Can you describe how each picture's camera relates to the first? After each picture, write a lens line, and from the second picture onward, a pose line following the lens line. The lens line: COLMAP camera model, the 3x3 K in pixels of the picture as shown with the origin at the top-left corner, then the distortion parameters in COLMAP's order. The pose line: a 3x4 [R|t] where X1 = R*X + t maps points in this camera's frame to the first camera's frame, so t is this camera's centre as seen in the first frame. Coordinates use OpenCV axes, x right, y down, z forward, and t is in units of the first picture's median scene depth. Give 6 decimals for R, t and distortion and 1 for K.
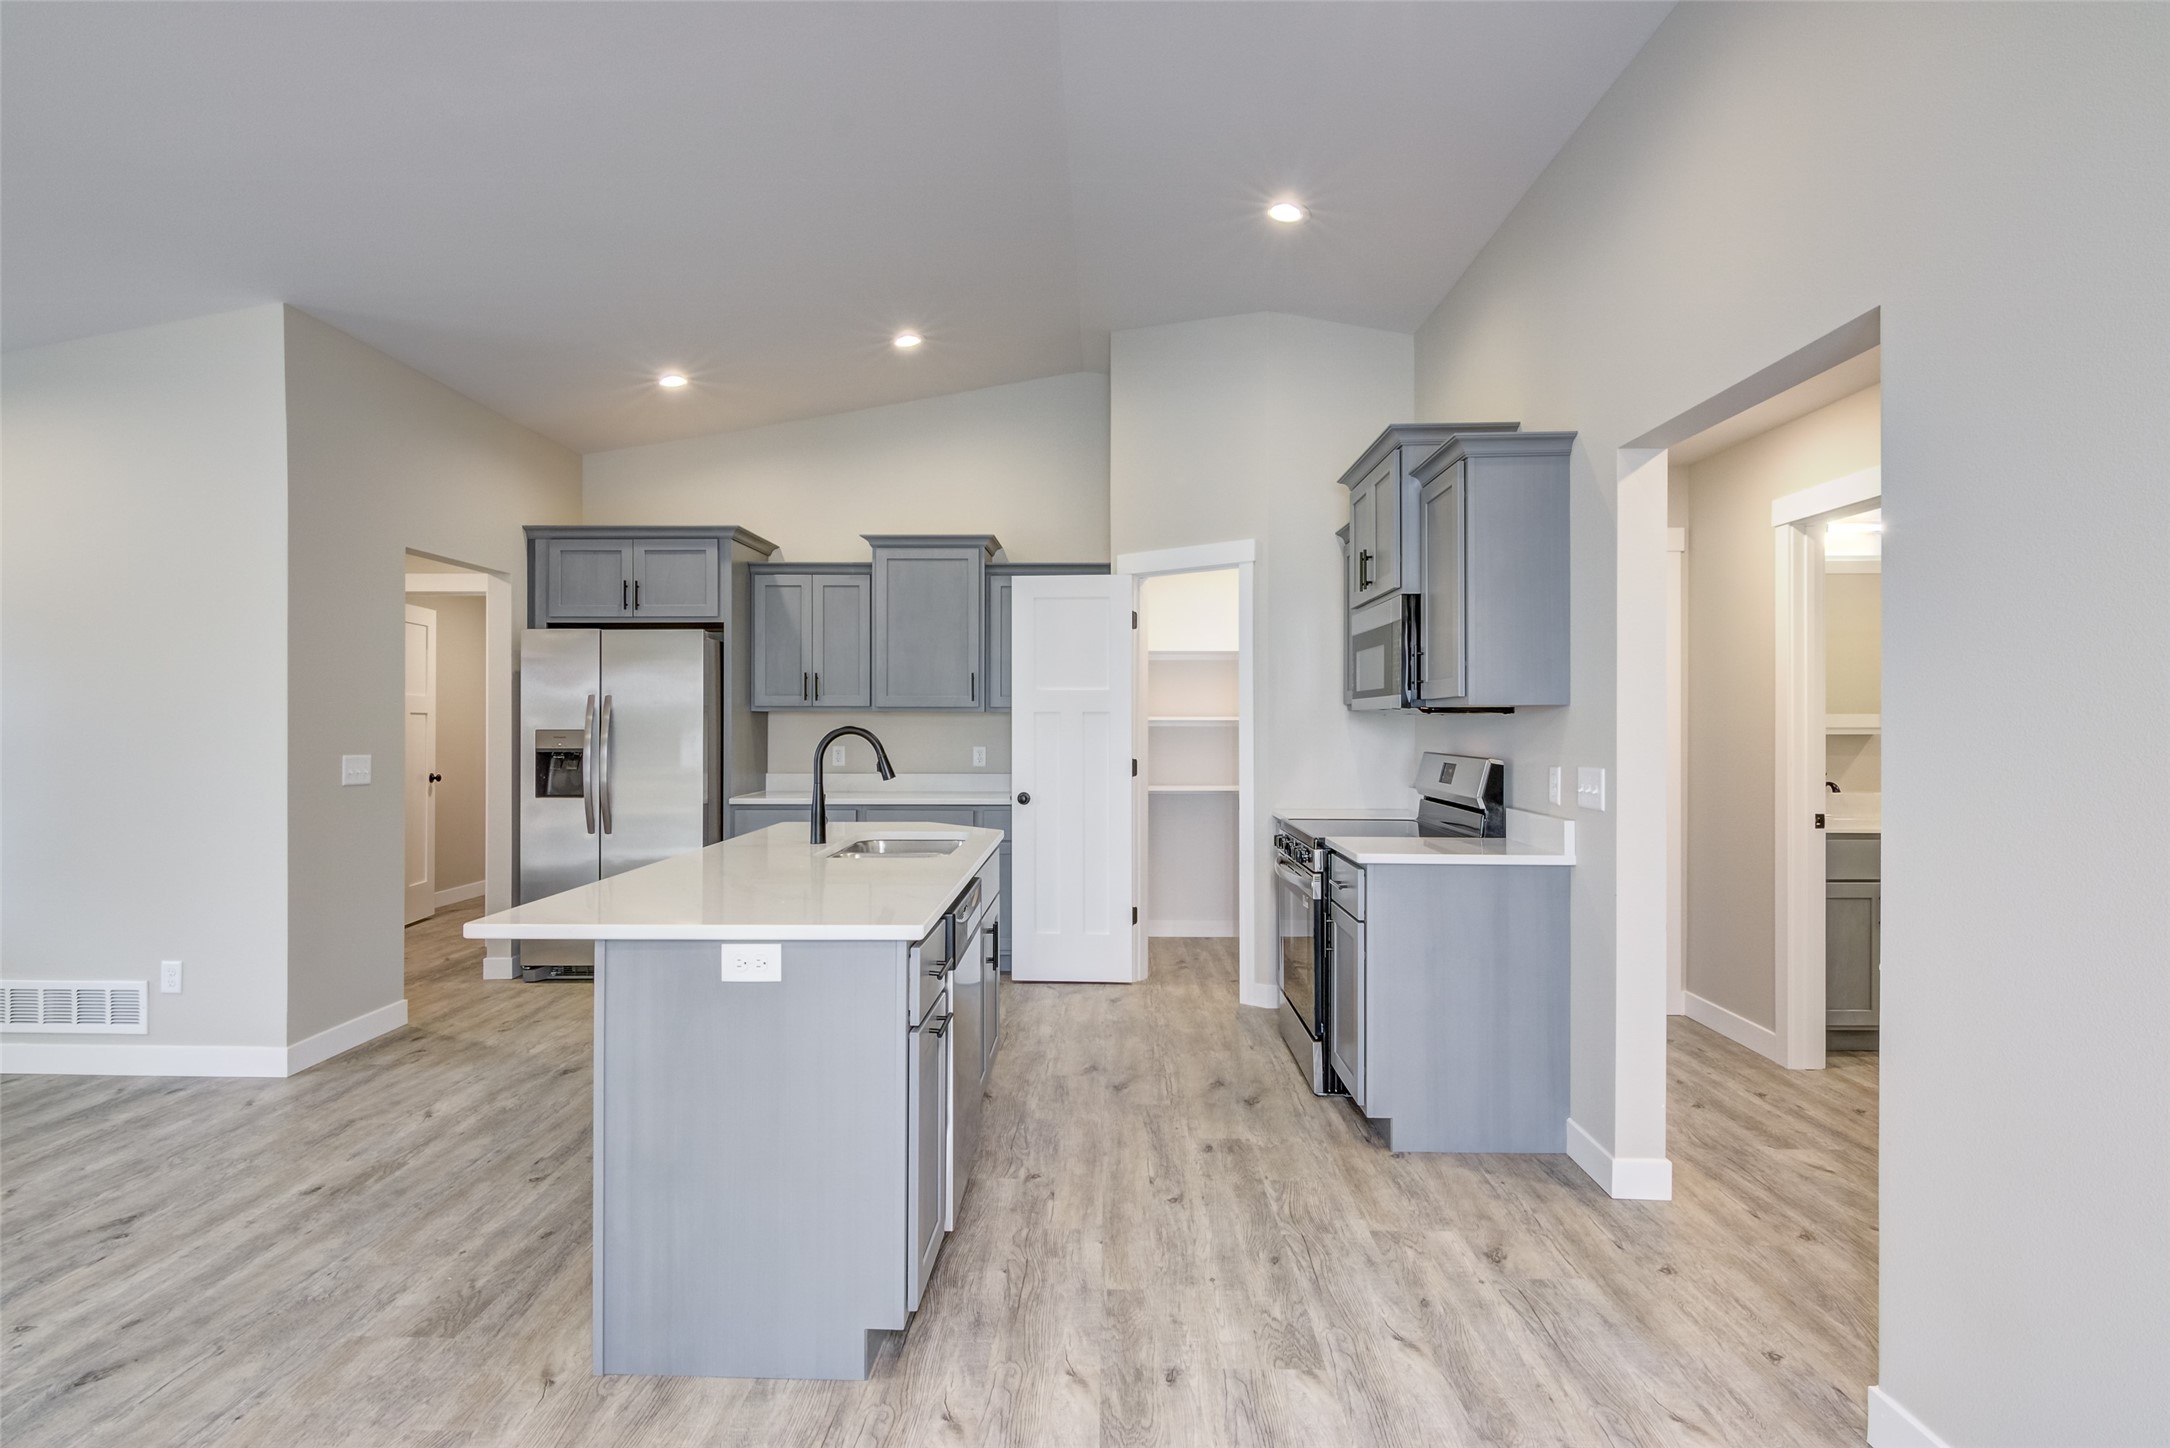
lens RADIAL K [[1108.3, 0, 1083.0], [0, 1108.3, 719.9], [0, 0, 1]] dist [-0.001952, -0.005631]
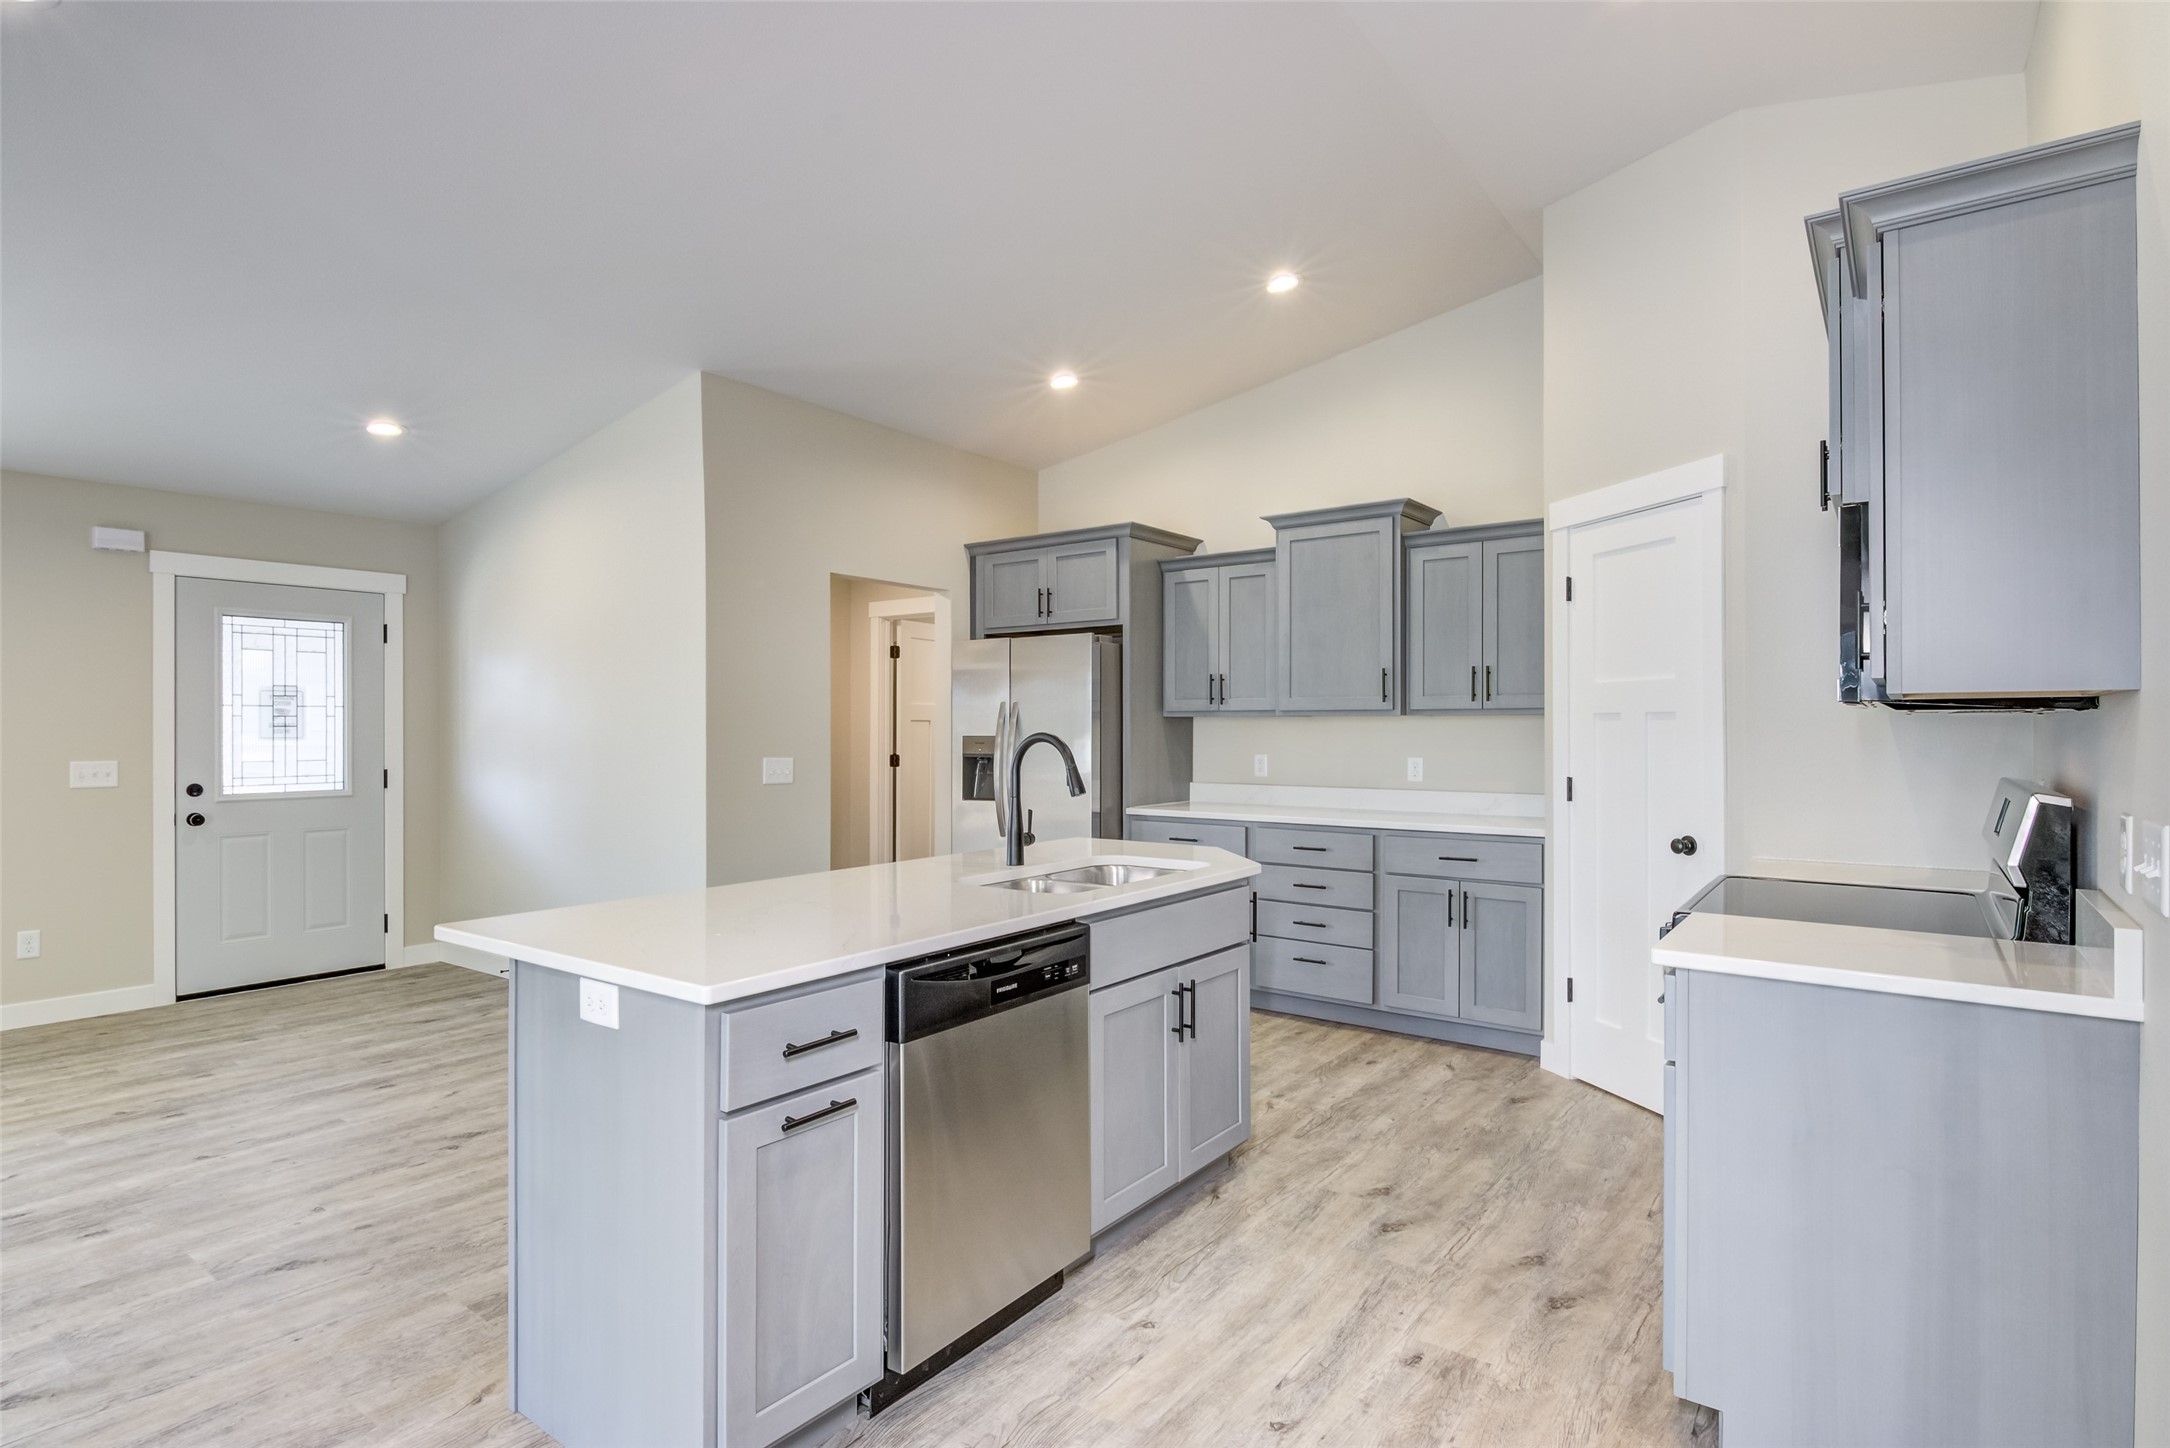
lens RADIAL K [[1108.3, 0, 1082.8], [0, 1108.3, 729.3], [0, 0, 1]] dist [-0.001952, -0.005631]
pose [[0.811214, -0.001313, -0.584747, 0.210838], [0.002849, 0.999994, 0.001706, 0.000896], [0.584742, -0.003050, 0.811214, 0.206808]]
